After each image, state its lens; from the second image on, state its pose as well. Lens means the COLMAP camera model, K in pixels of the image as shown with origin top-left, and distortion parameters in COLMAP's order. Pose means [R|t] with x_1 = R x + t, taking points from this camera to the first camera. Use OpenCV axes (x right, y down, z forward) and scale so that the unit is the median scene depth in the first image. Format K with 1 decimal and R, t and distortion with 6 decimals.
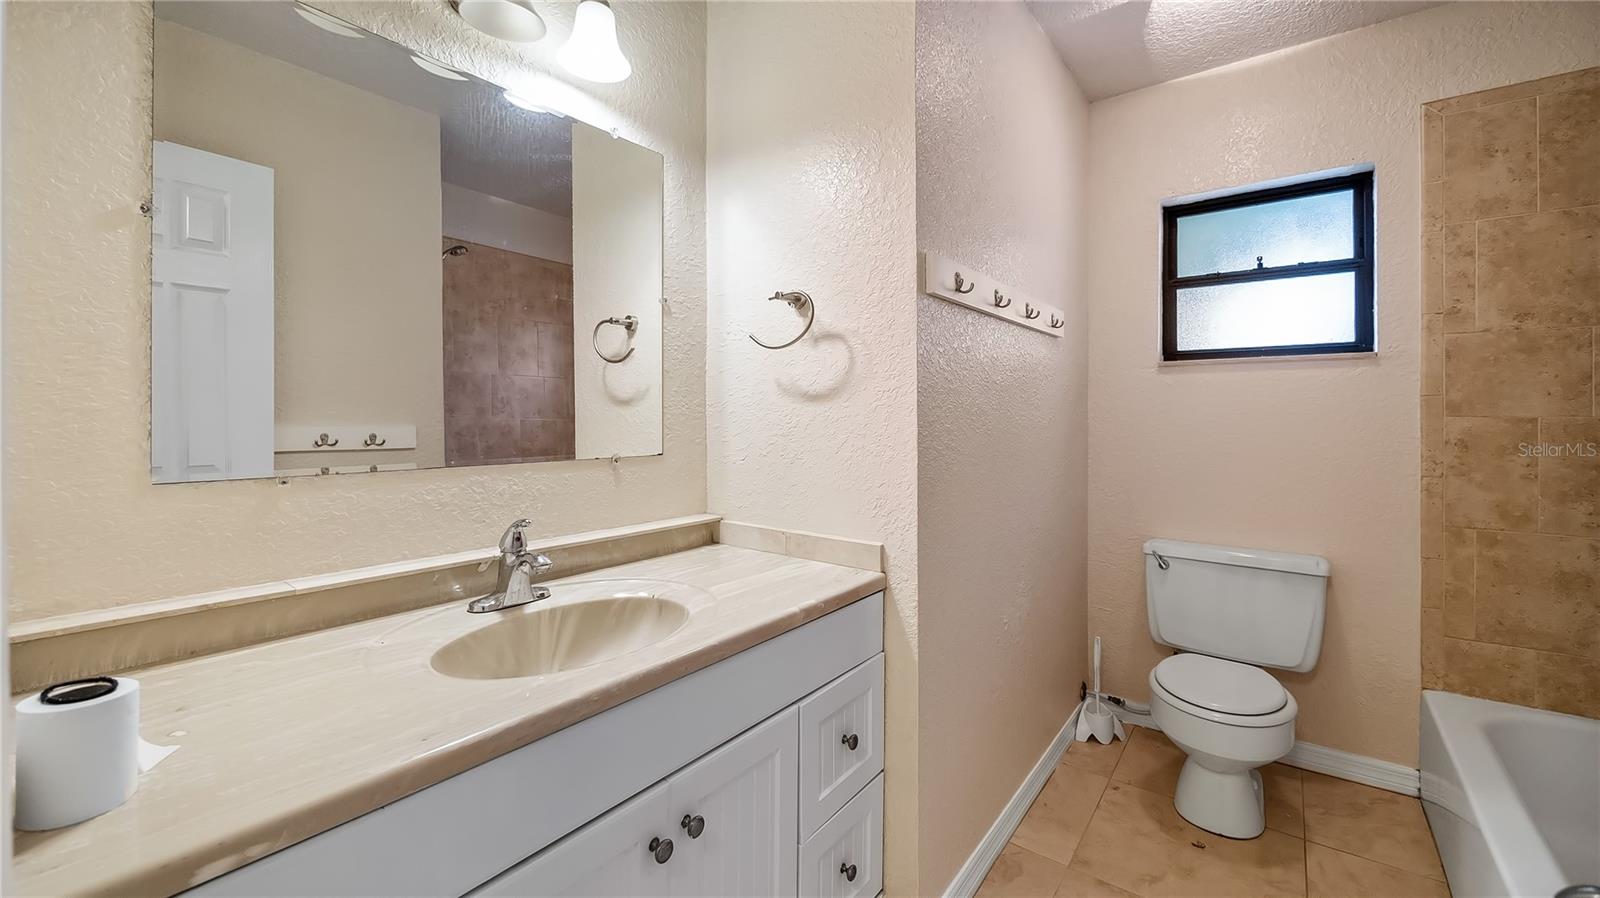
lens RADIAL K [[634.5, 0, 807.3], [0, 634.5, 413.4], [0, 0, 1]] dist [-0.008095, -0.000002]
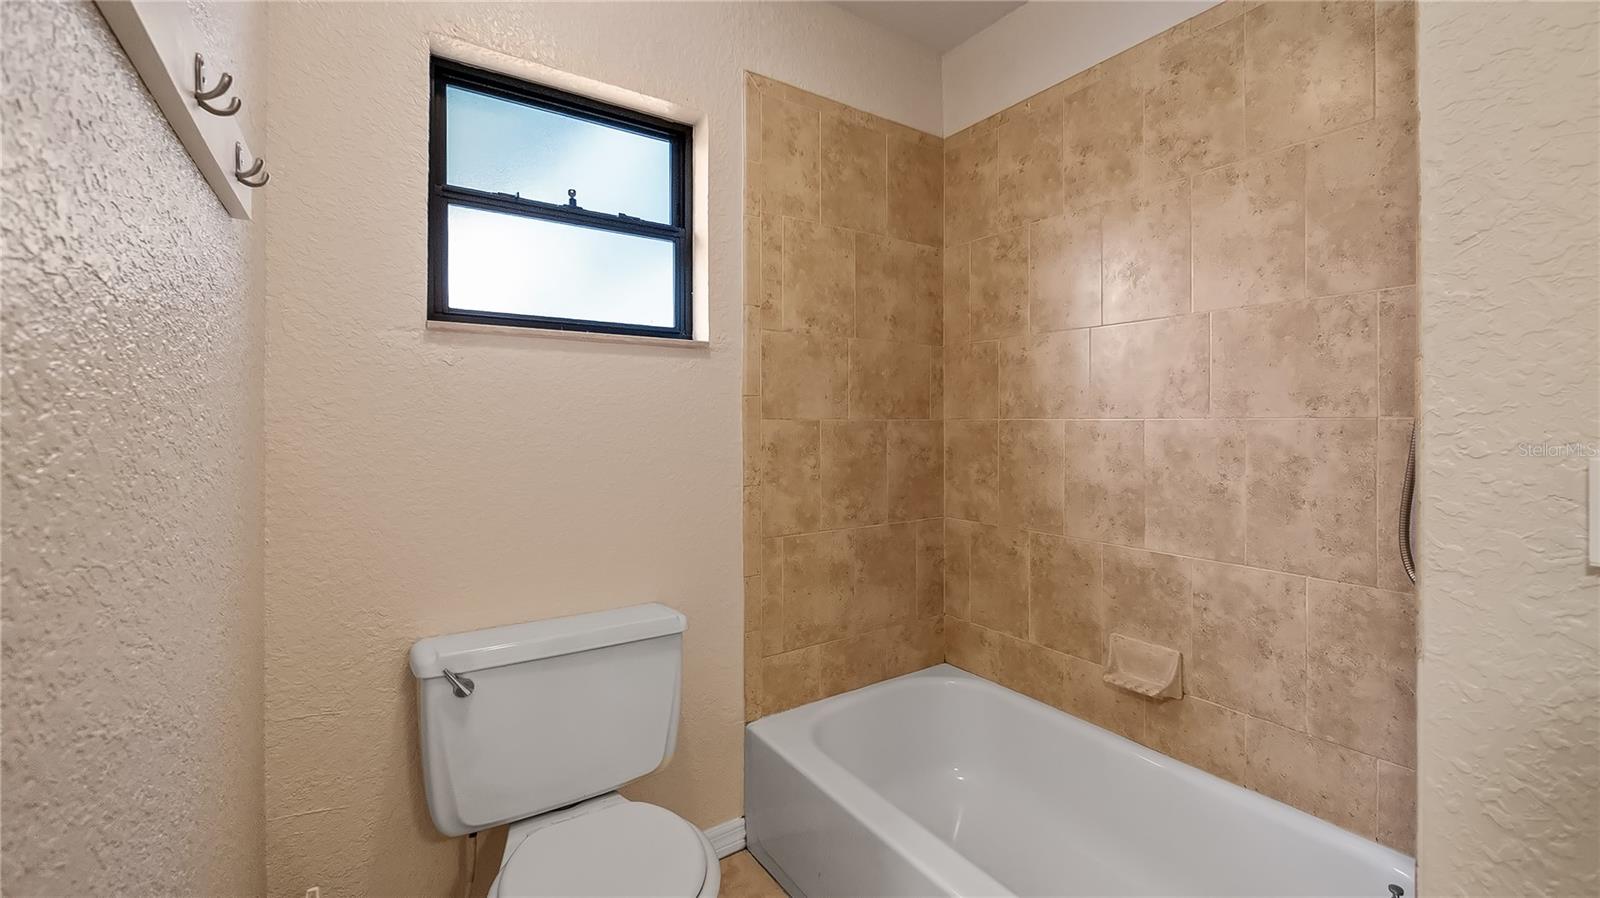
lens RADIAL K [[634.5, 0, 807.3], [0, 634.5, 413.4], [0, 0, 1]] dist [-0.008095, -0.000002]
pose [[0.265680, -0.001281, 0.964061, 0.135774], [-0.011157, 0.999928, 0.004403, -0.008199], [-0.963997, -0.011926, 0.265646, 0.690394]]
